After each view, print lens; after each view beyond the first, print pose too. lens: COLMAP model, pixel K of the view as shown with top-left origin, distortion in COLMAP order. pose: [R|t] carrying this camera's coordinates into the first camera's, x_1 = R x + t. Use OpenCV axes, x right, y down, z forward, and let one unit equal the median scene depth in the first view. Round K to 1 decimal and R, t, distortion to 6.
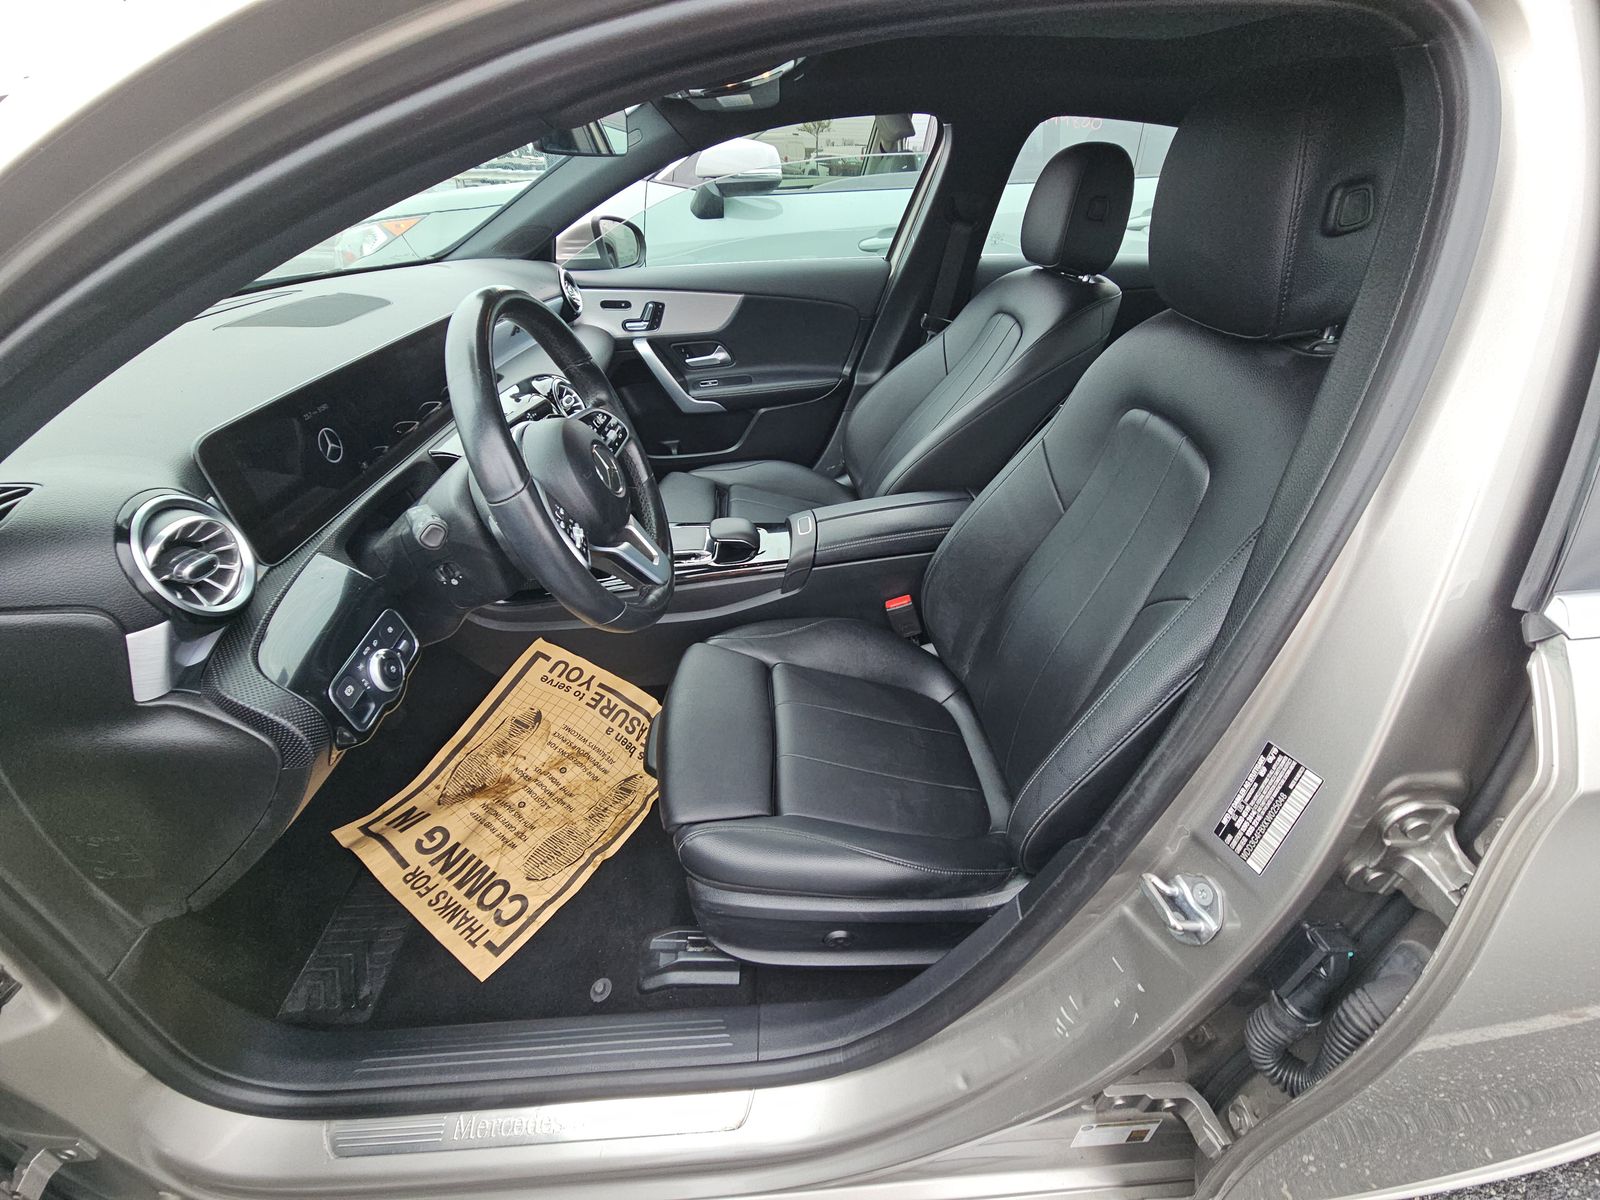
lens RADIAL K [[642.9, 0, 804.9], [0, 642.9, 596.8], [0, 0, 1]] dist [0.028838, -0.018053]
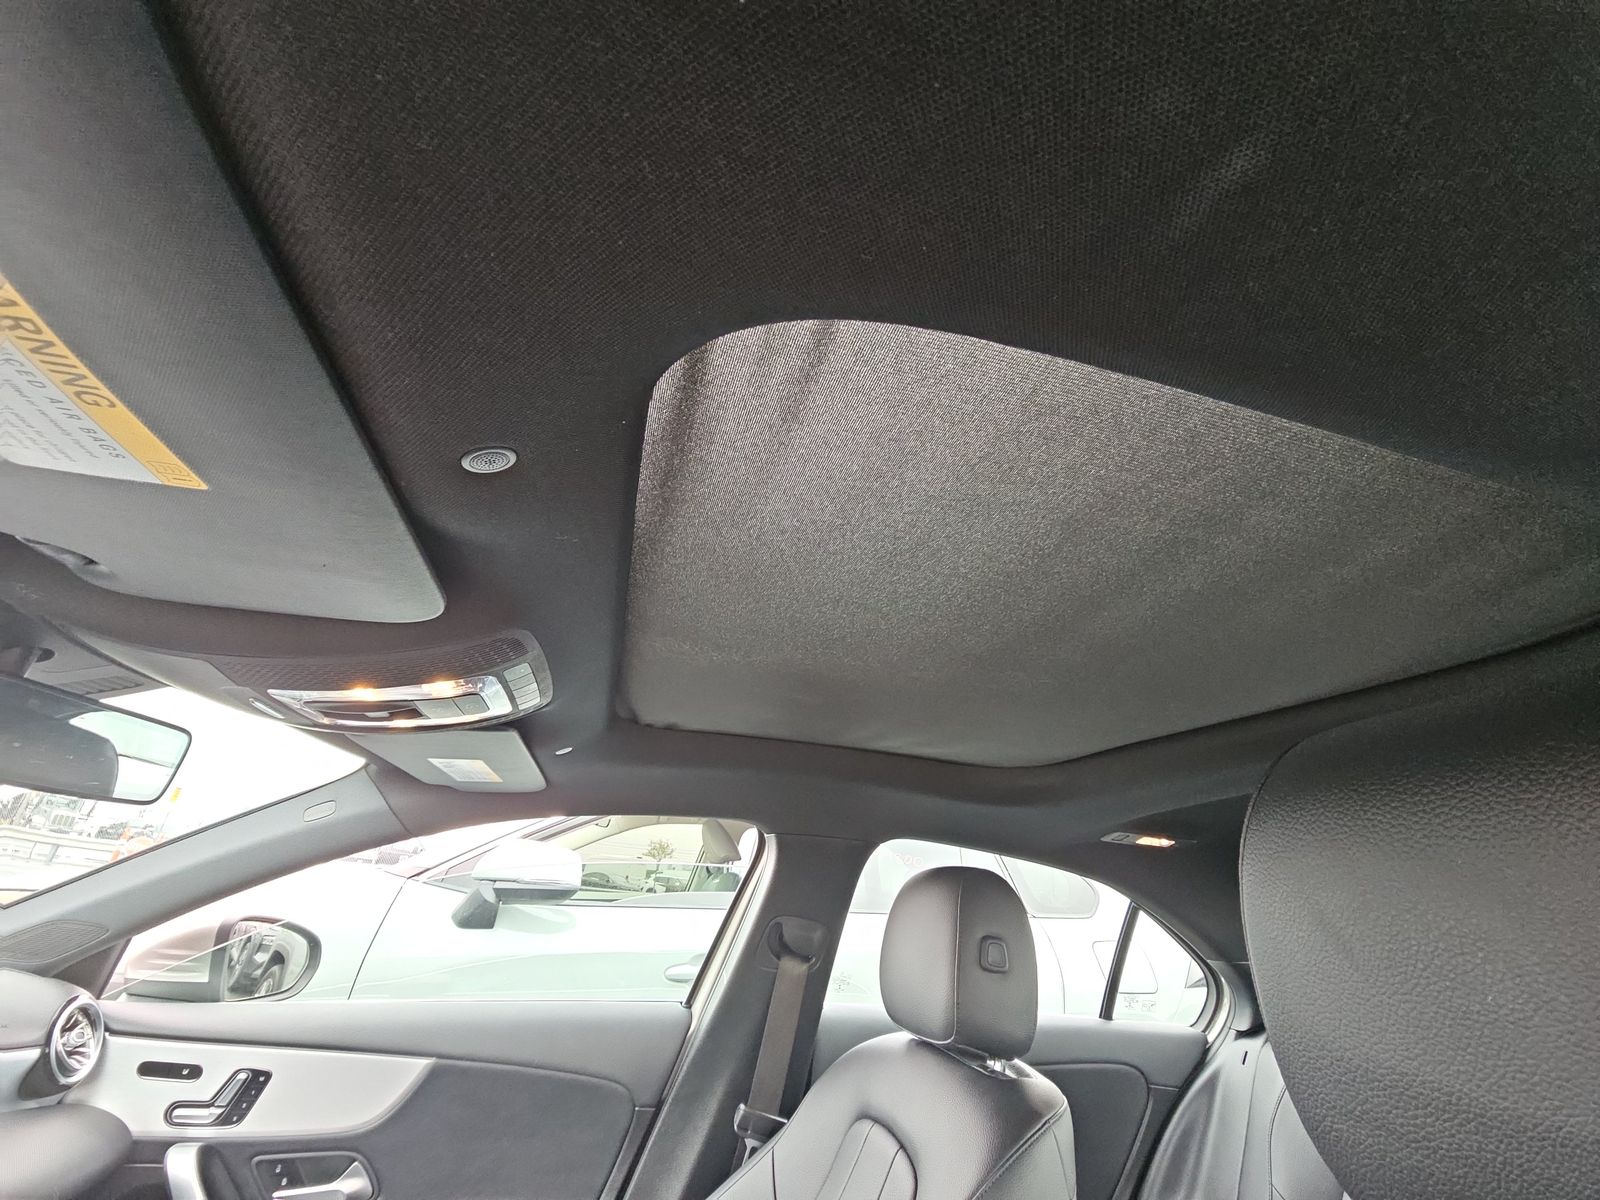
lens RADIAL K [[642.9, 0, 804.9], [0, 642.9, 596.8], [0, 0, 1]] dist [0.028838, -0.018053]
pose [[0.973236, 0.151192, 0.173068, 0.066909], [0.066762, 0.534604, -0.842462, -0.176934], [-0.219896, 0.831469, 0.510202, 0.286092]]
